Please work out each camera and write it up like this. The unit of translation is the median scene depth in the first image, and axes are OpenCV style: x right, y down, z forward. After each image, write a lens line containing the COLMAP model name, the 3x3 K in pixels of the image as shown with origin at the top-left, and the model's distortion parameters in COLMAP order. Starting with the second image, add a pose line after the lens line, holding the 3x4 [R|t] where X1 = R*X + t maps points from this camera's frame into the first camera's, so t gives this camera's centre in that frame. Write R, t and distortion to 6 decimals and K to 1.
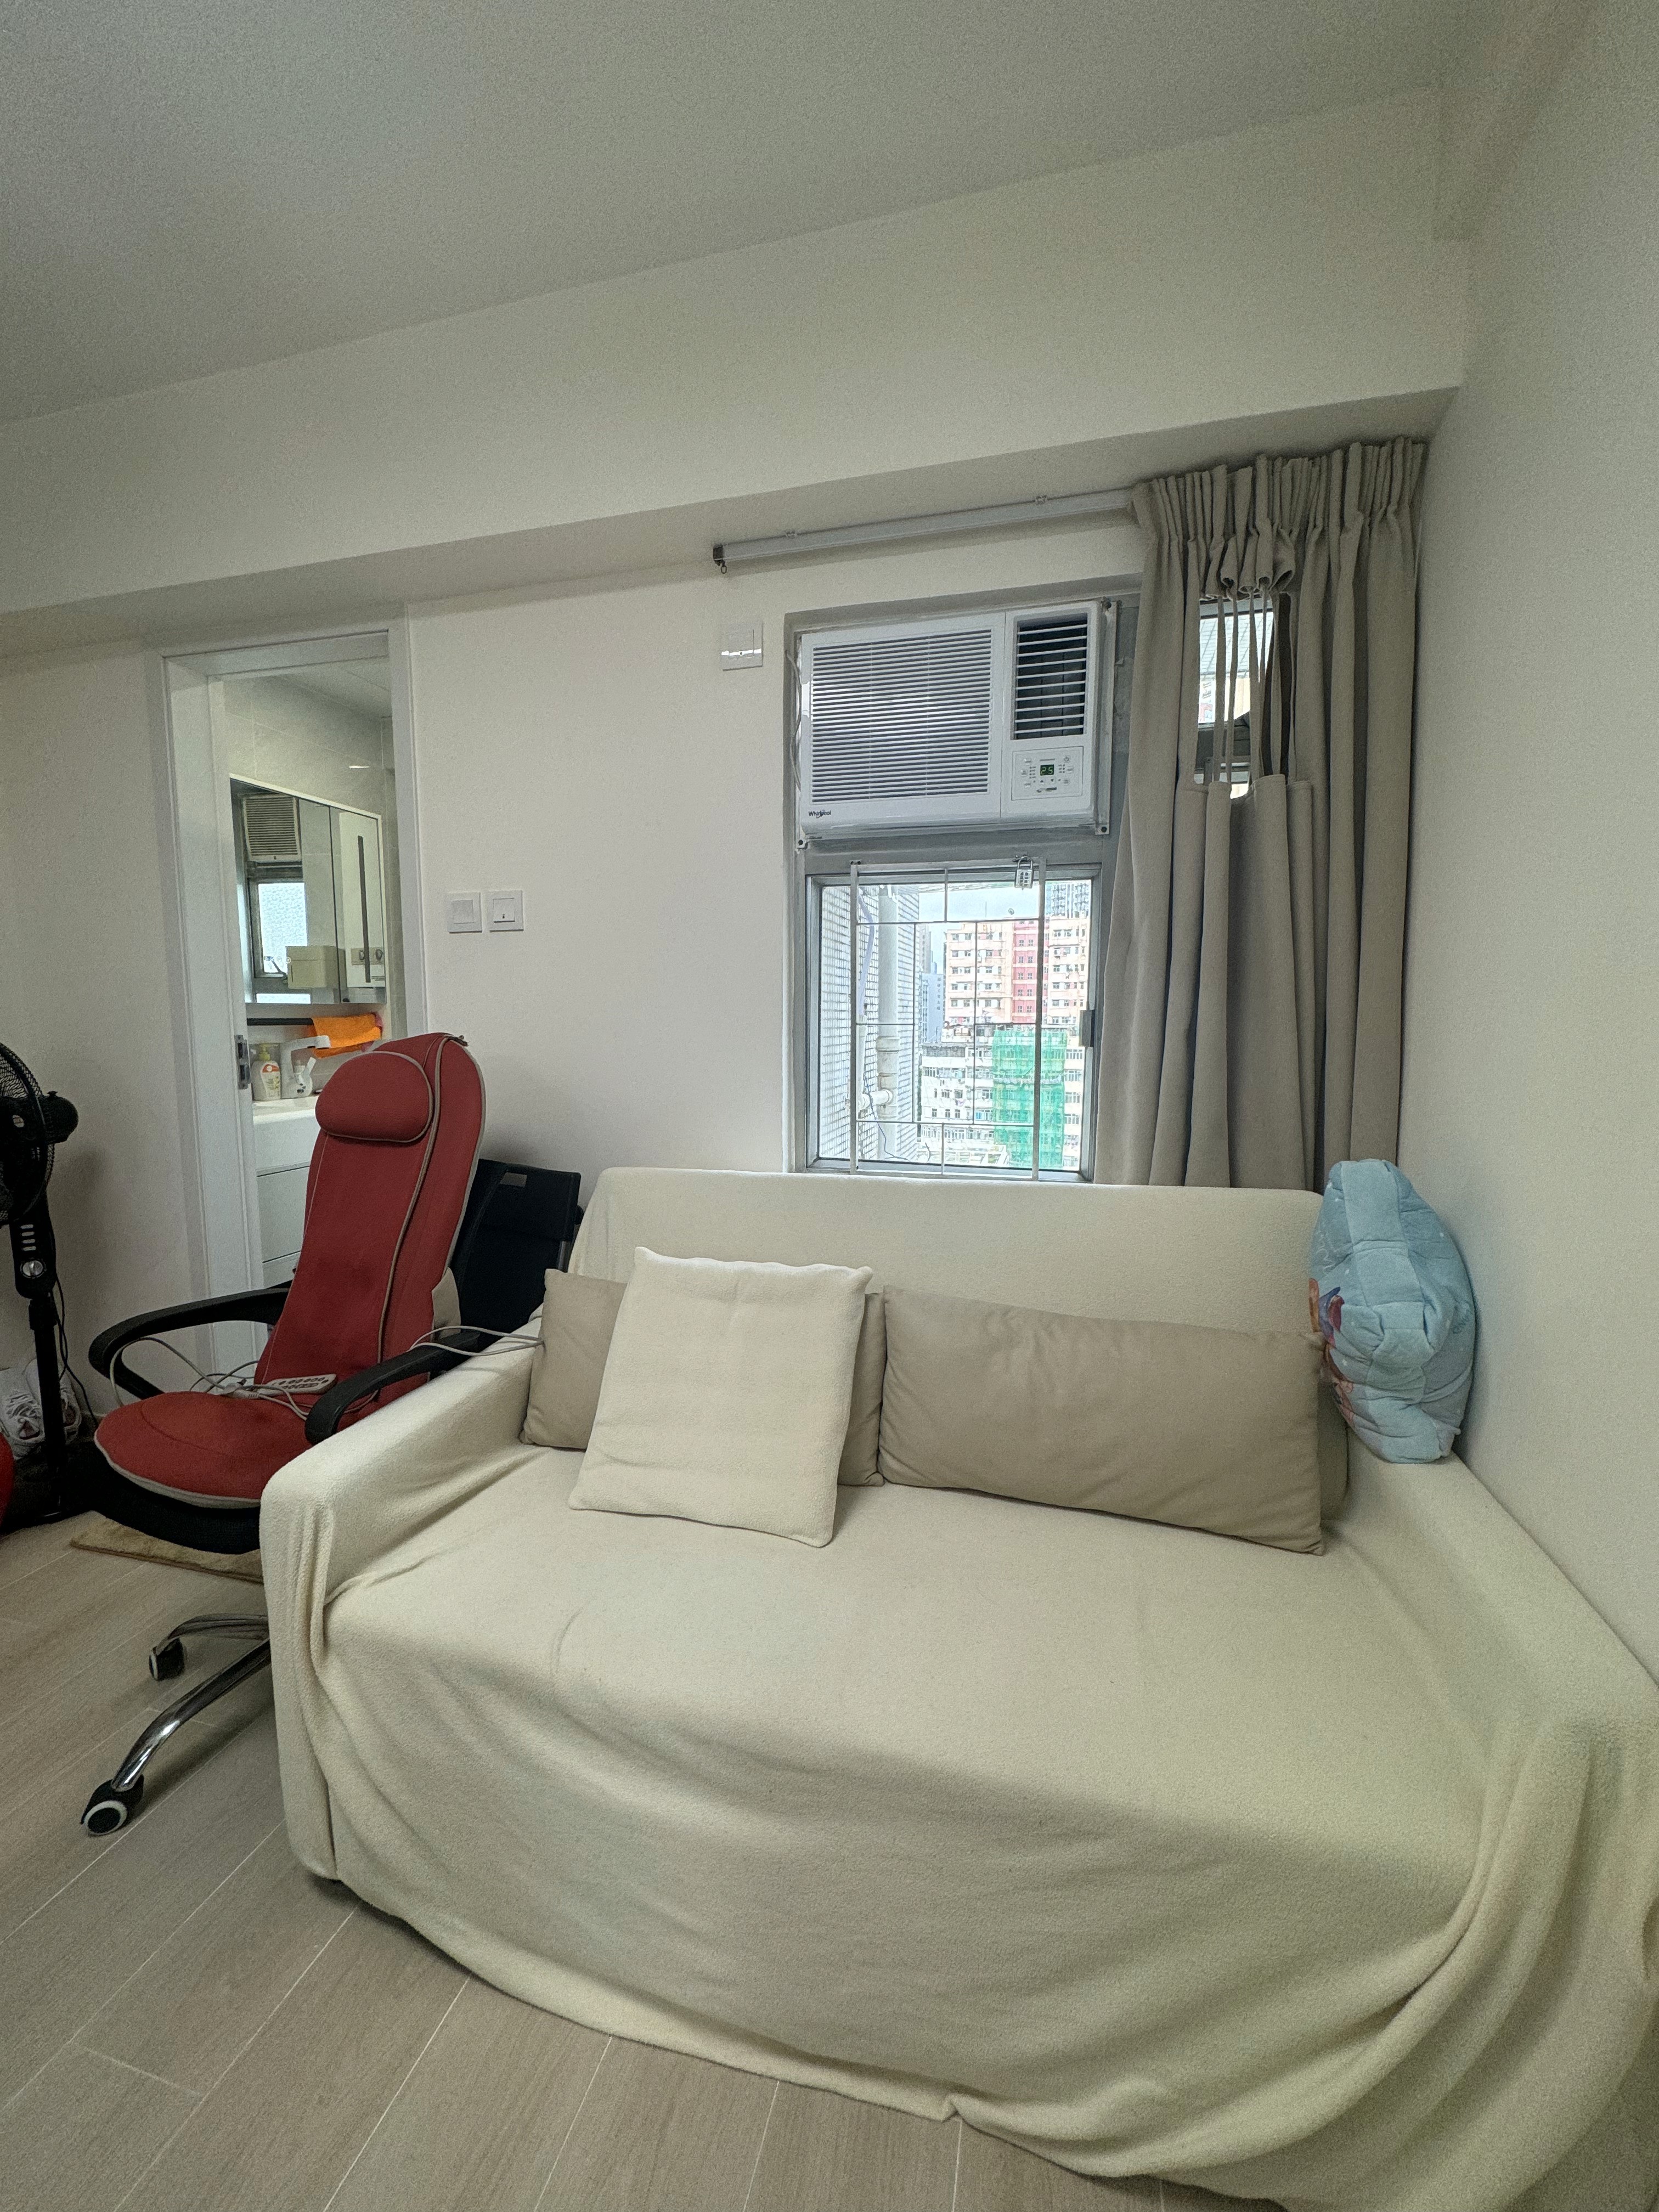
lens RADIAL K [[882.1, 0, 822.8], [0, 882.1, 1103.0], [0, 0, 1]] dist [0.003602, 0.000170]
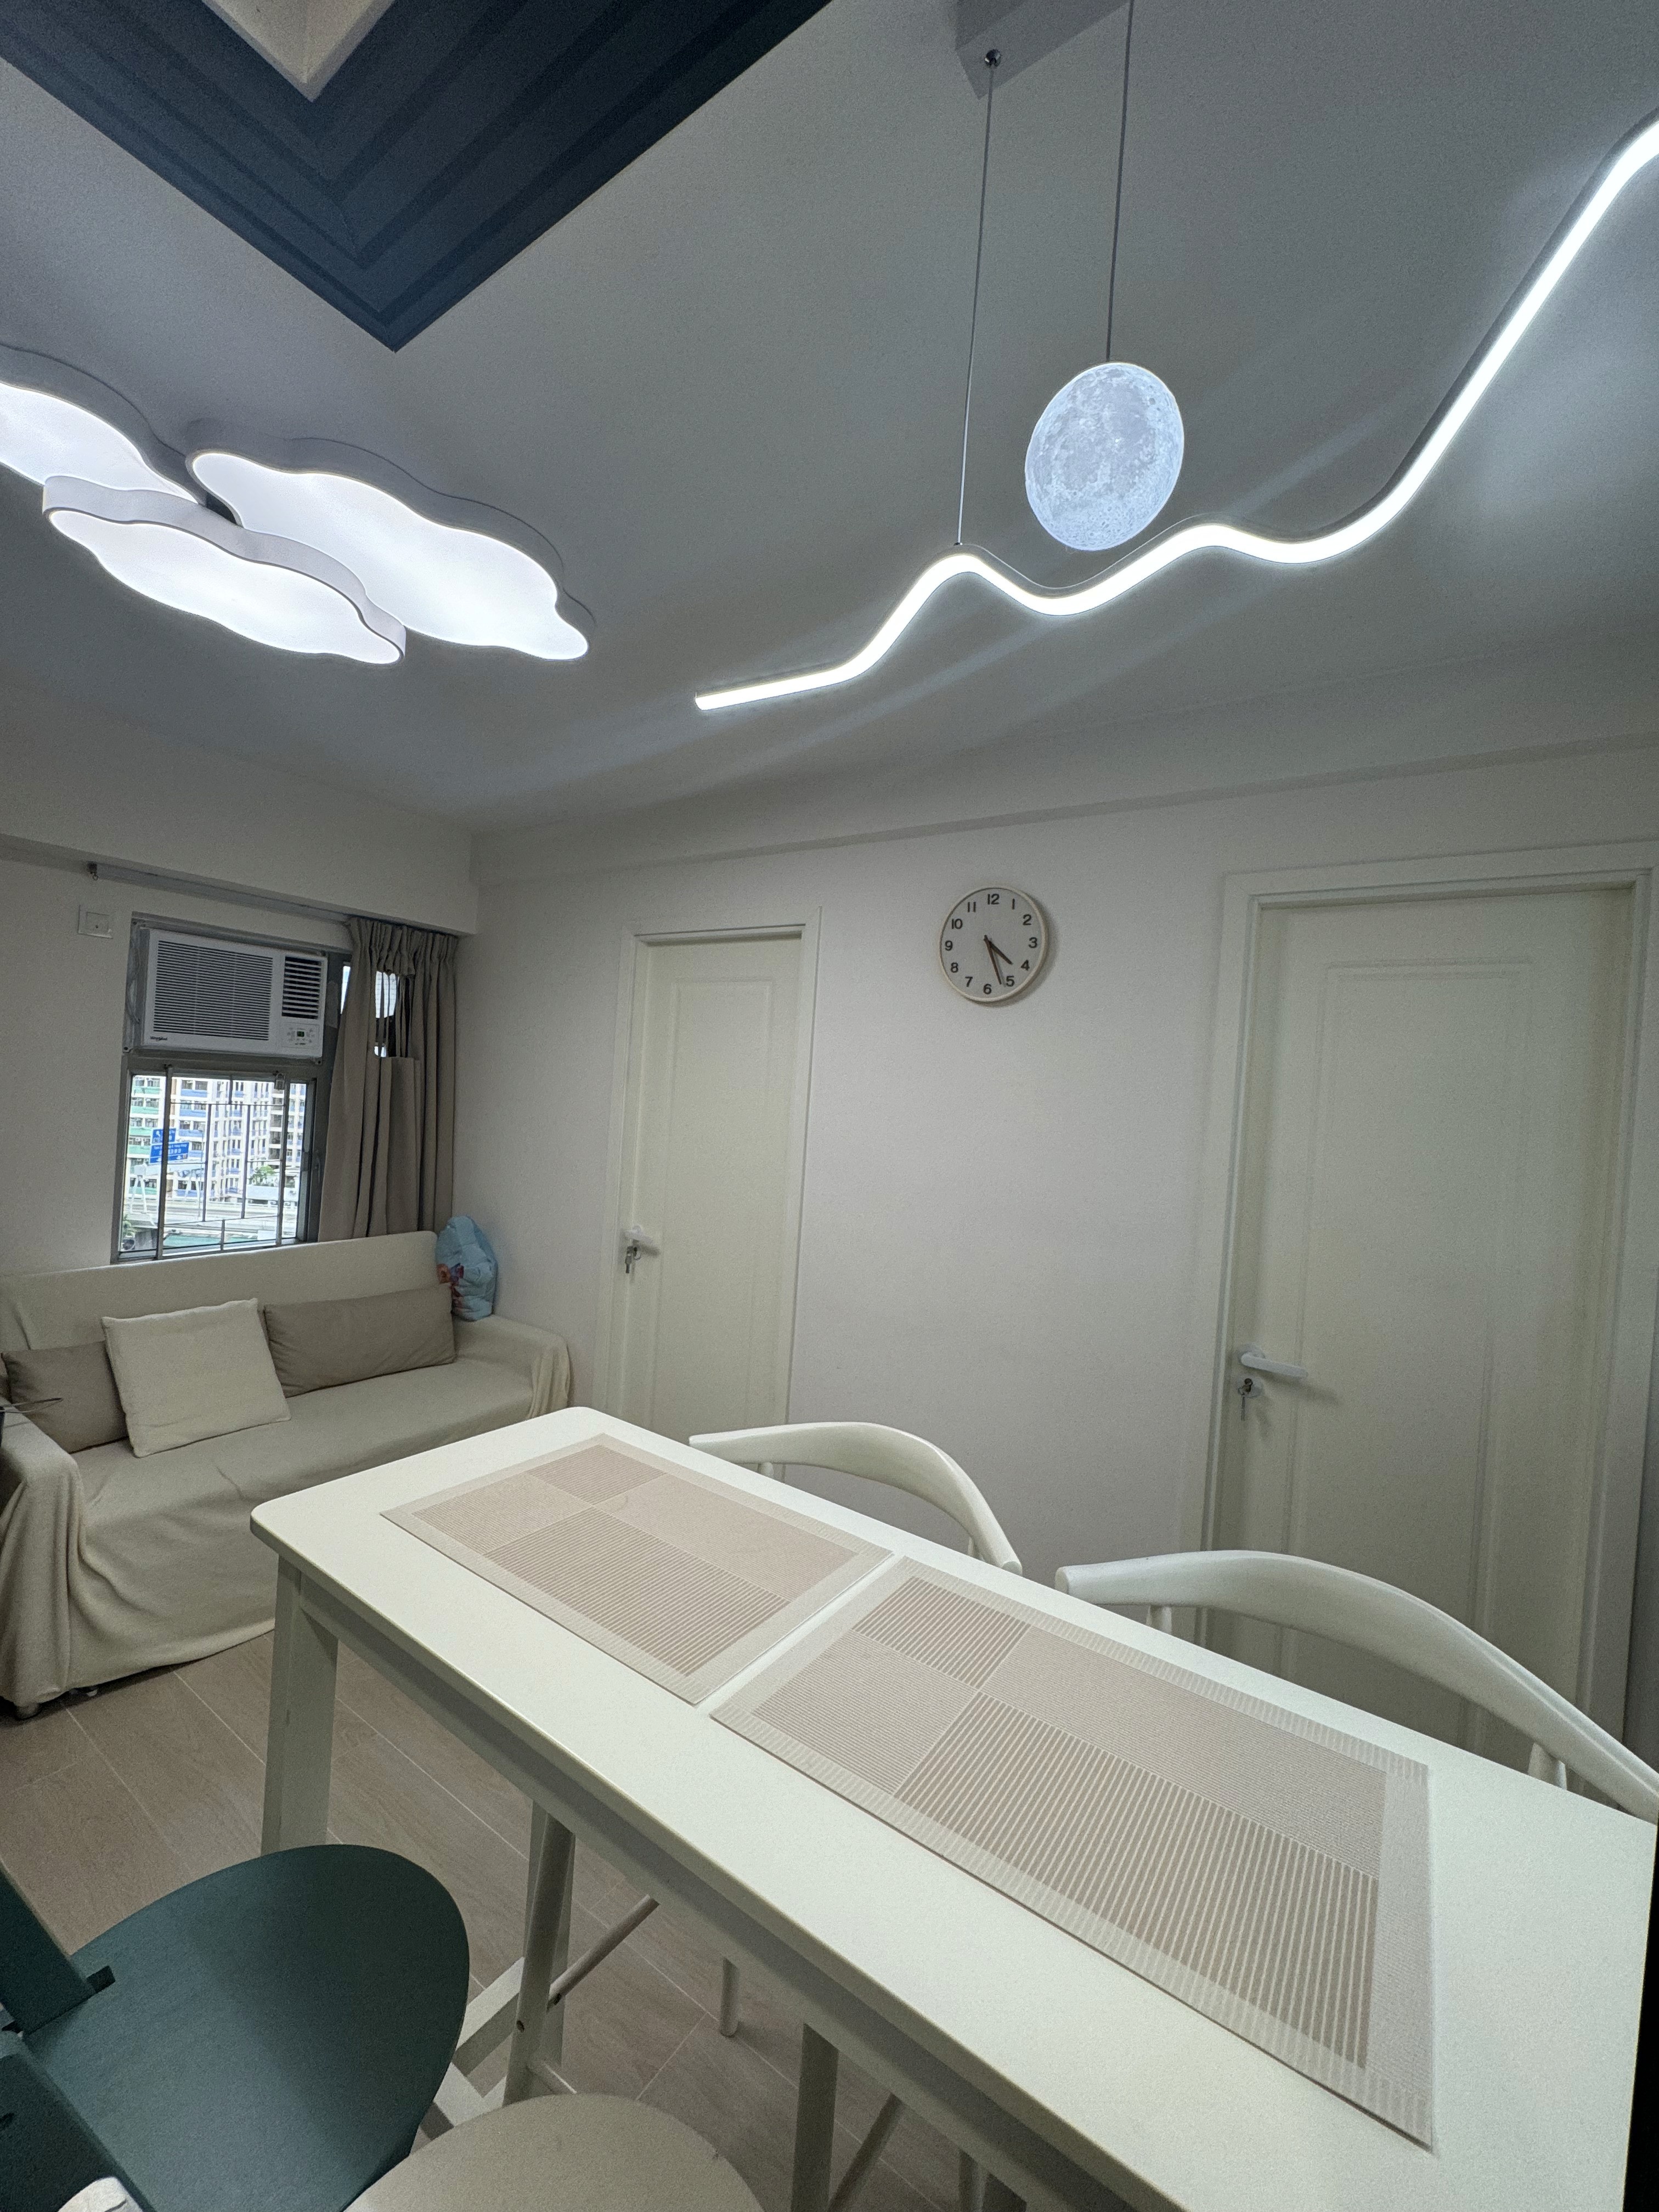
lens RADIAL K [[882.1, 0, 822.5], [0, 882.1, 1104.5], [0, 0, 1]] dist [0.003602, 0.000170]
pose [[0.327356, 0.010652, 0.944841, -1.222315], [0.034114, 0.999151, -0.023084, -0.135466], [-0.944285, 0.039789, 0.326715, -0.734705]]
